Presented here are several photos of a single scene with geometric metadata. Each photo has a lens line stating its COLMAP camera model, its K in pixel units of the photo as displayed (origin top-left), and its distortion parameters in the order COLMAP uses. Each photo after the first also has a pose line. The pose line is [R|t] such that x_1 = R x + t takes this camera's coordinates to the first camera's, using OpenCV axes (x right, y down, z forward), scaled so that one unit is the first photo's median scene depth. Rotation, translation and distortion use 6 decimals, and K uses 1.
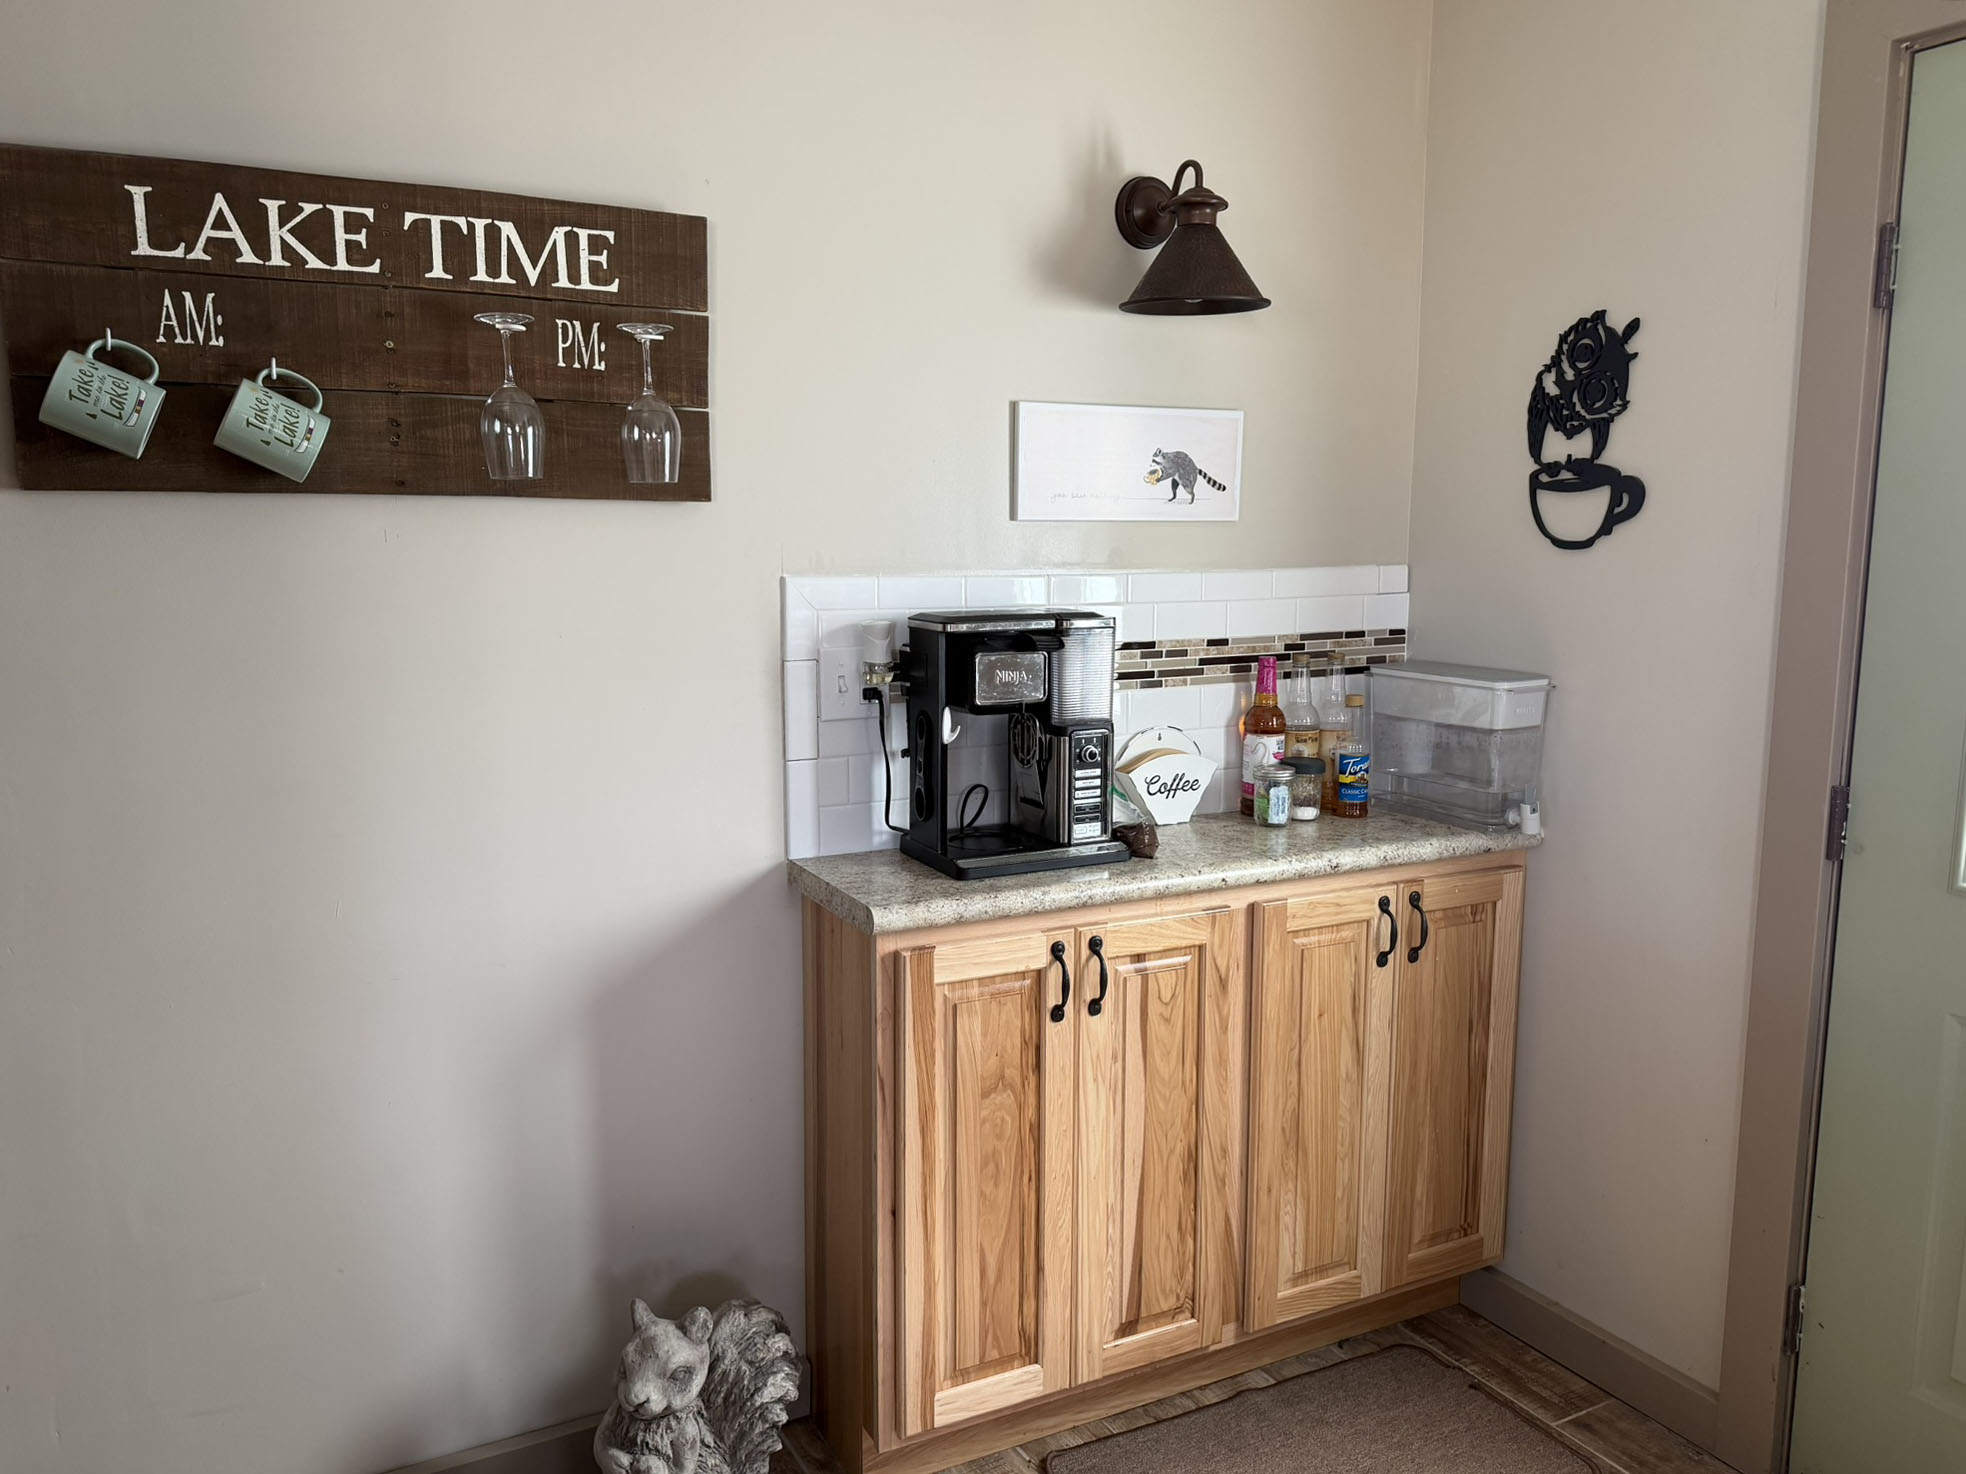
lens RADIAL K [[1429.3, 0, 1000.3], [0, 1429.3, 755.6], [0, 0, 1]] dist [0.085037, -0.105766]
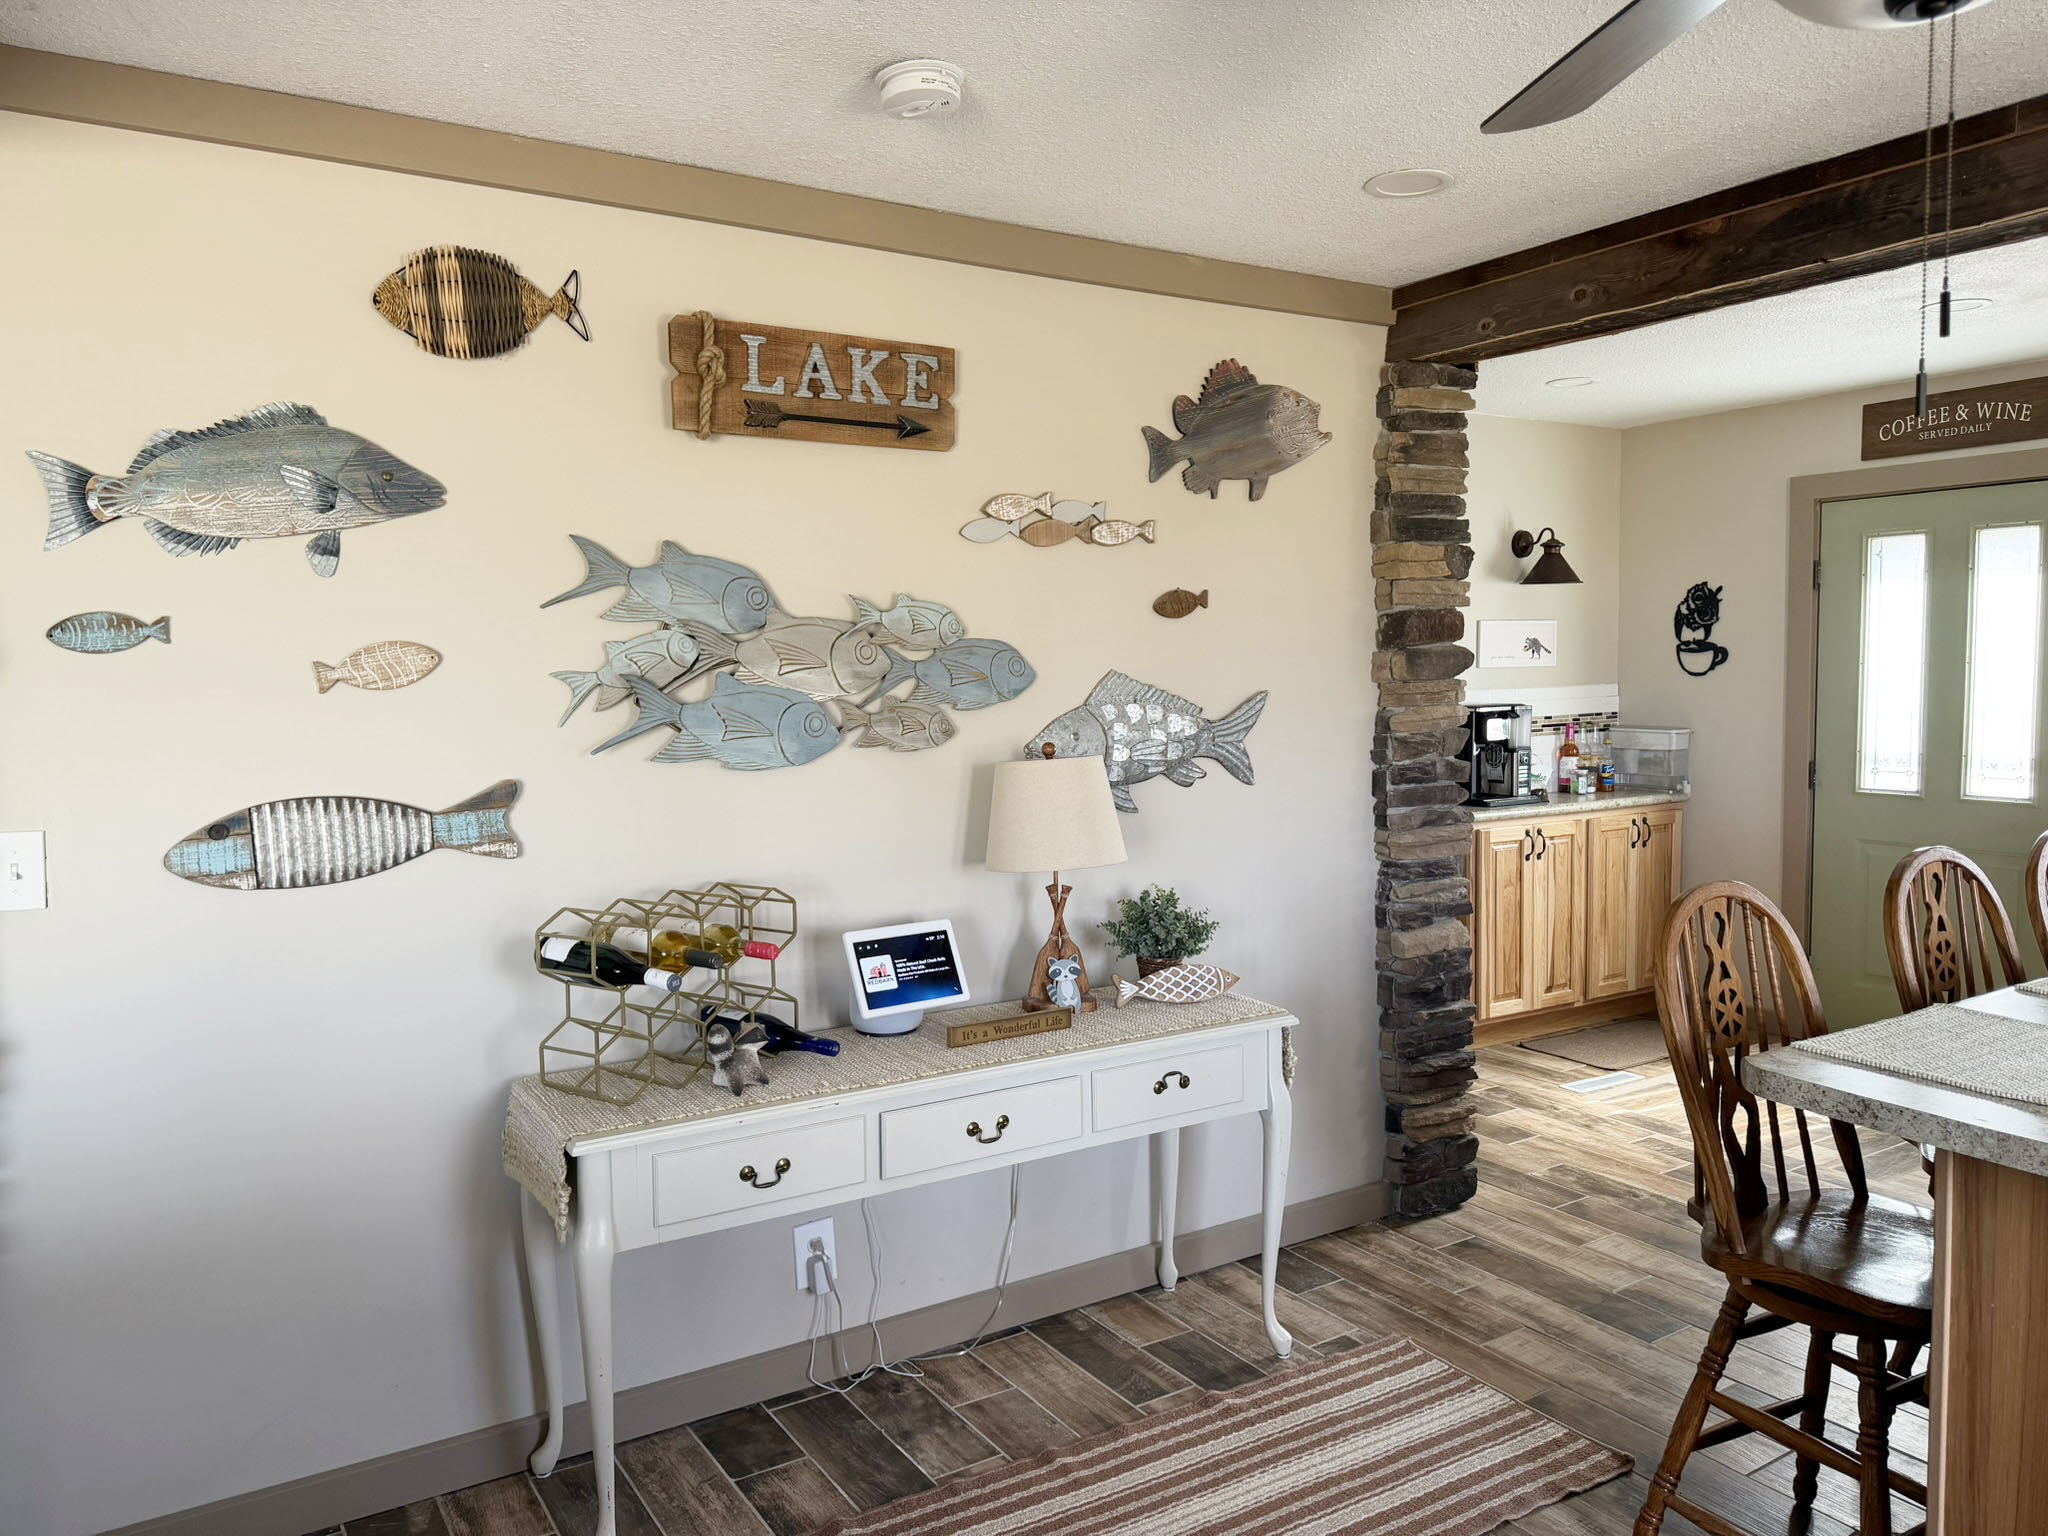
lens RADIAL K [[1440.9, 0, 1020.0], [0, 1440.9, 782.9], [0, 0, 1]] dist [0.001311, -0.002436]
pose [[0.998361, -0.023678, 0.052096, -0.899367], [0.027338, 0.997121, -0.070721, 0.182653], [-0.050272, 0.072030, 0.996135, -1.386778]]
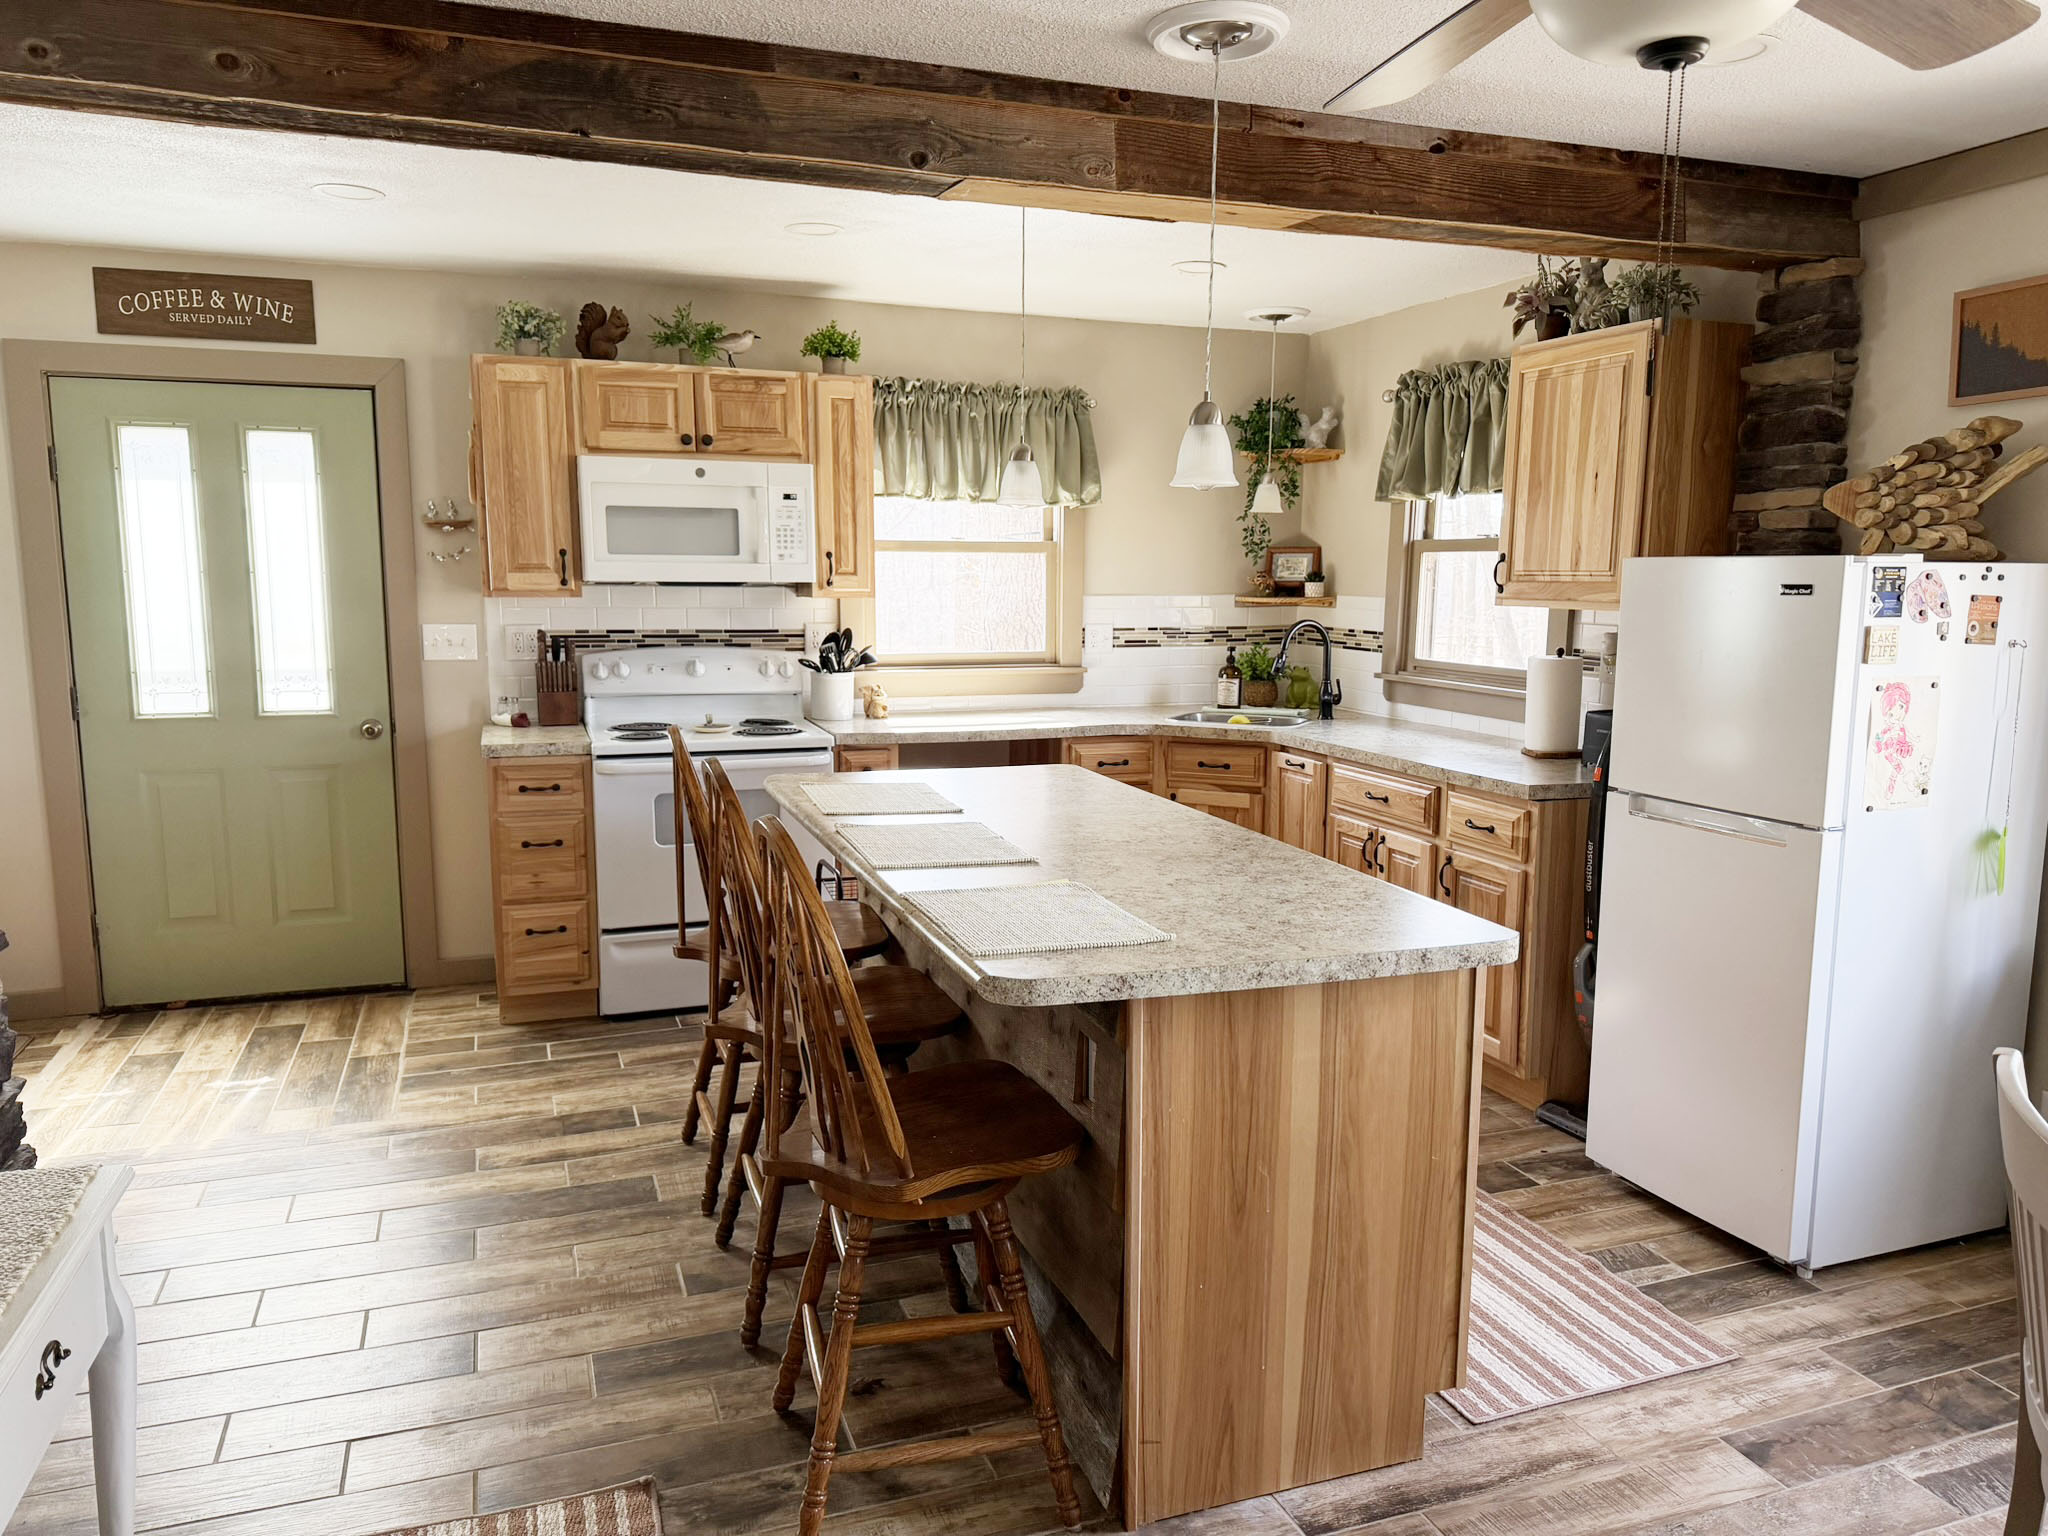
lens RADIAL K [[1458.7, 0, 1019.5], [0, 1458.7, 768.1], [0, 0, 1]] dist [0.032338, -0.025018]
pose [[0.170968, -0.142678, 0.974891, -1.249377], [0.146248, 0.982174, 0.118096, 0.078231], [-0.974362, 0.122385, 0.188787, -0.755339]]
